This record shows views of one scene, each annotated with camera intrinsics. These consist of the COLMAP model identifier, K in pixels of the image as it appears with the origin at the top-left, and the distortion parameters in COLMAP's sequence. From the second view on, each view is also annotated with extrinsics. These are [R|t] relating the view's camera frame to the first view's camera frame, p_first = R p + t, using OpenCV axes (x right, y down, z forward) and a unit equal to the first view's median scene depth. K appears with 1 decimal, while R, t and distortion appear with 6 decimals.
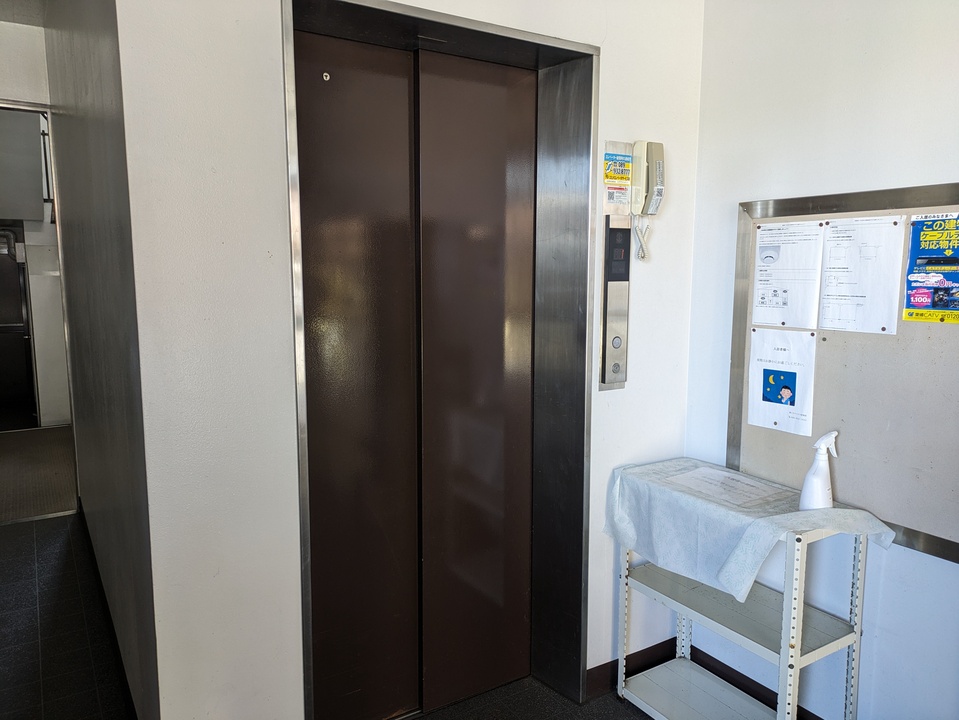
lens RADIAL K [[708.0, 0, 478.3], [0, 708.0, 360.8], [0, 0, 1]] dist [0.013673, 0.000005]
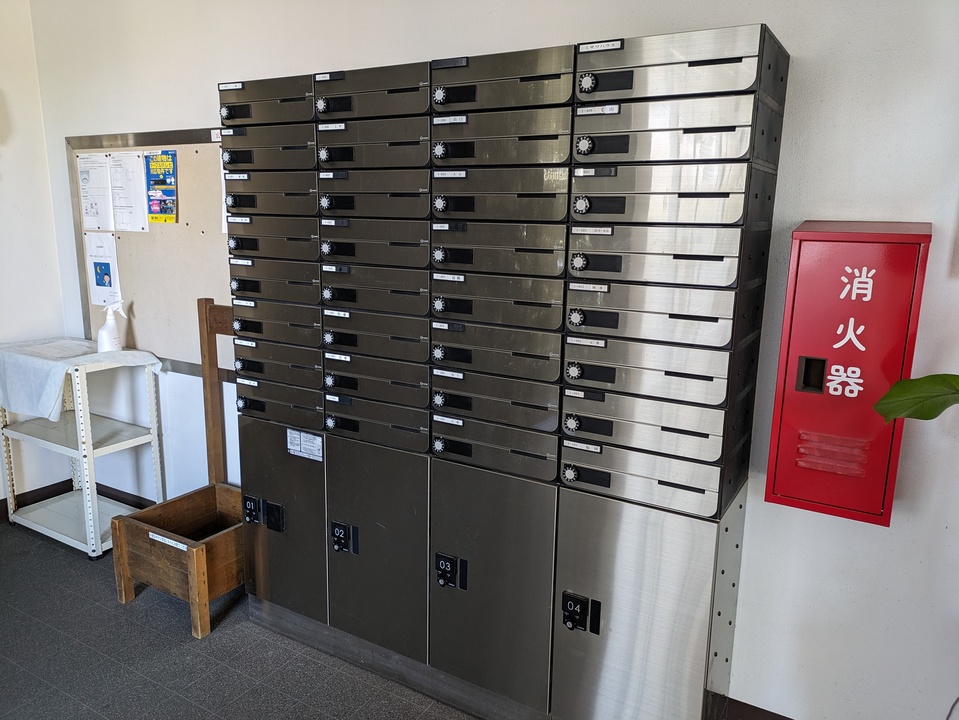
lens RADIAL K [[708.0, 0, 480.9], [0, 708.0, 357.7], [0, 0, 1]] dist [0.013673, 0.000005]
pose [[0.889044, -0.076996, 0.451302, 0.493243], [0.044458, 0.995617, 0.082282, 0.131273], [-0.455659, -0.053088, 0.888570, -0.651363]]
